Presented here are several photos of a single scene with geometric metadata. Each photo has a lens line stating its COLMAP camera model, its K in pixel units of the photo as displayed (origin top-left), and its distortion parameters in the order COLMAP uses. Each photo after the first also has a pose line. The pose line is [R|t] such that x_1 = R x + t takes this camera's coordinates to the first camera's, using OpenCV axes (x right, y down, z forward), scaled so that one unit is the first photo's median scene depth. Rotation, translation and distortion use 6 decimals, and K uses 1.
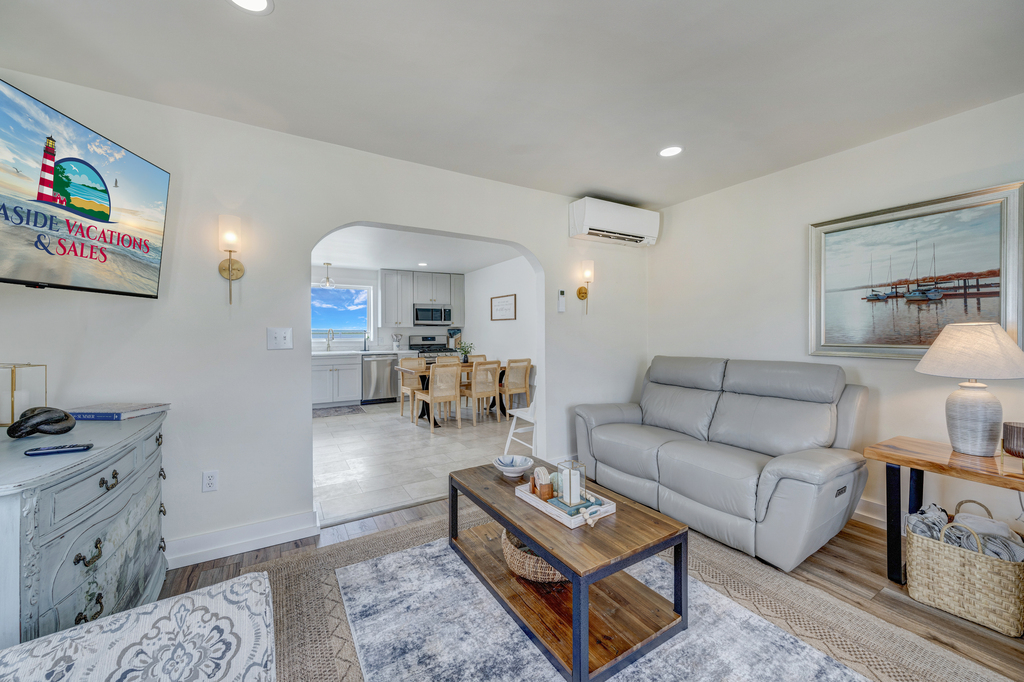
lens RADIAL K [[381.6, 0, 504.1], [0, 381.6, 344.6], [0, 0, 1]] dist [-0.000835, -0.000118]
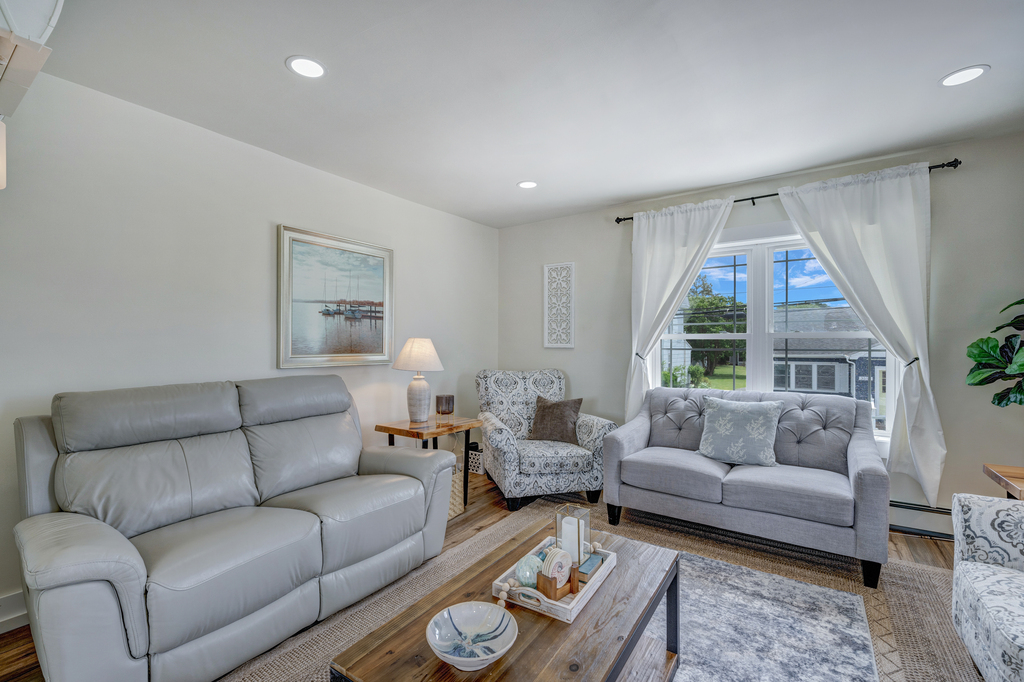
lens RADIAL K [[441.1, 0, 512.0], [0, 441.1, 341.0], [0, 0, 1]] dist [0.000550, 0.000066]
pose [[-0.410840, 0.004685, 0.911695, -0.448605], [0.025815, 0.999646, 0.006496, -0.034367], [-0.911342, 0.026205, -0.410815, 1.081675]]
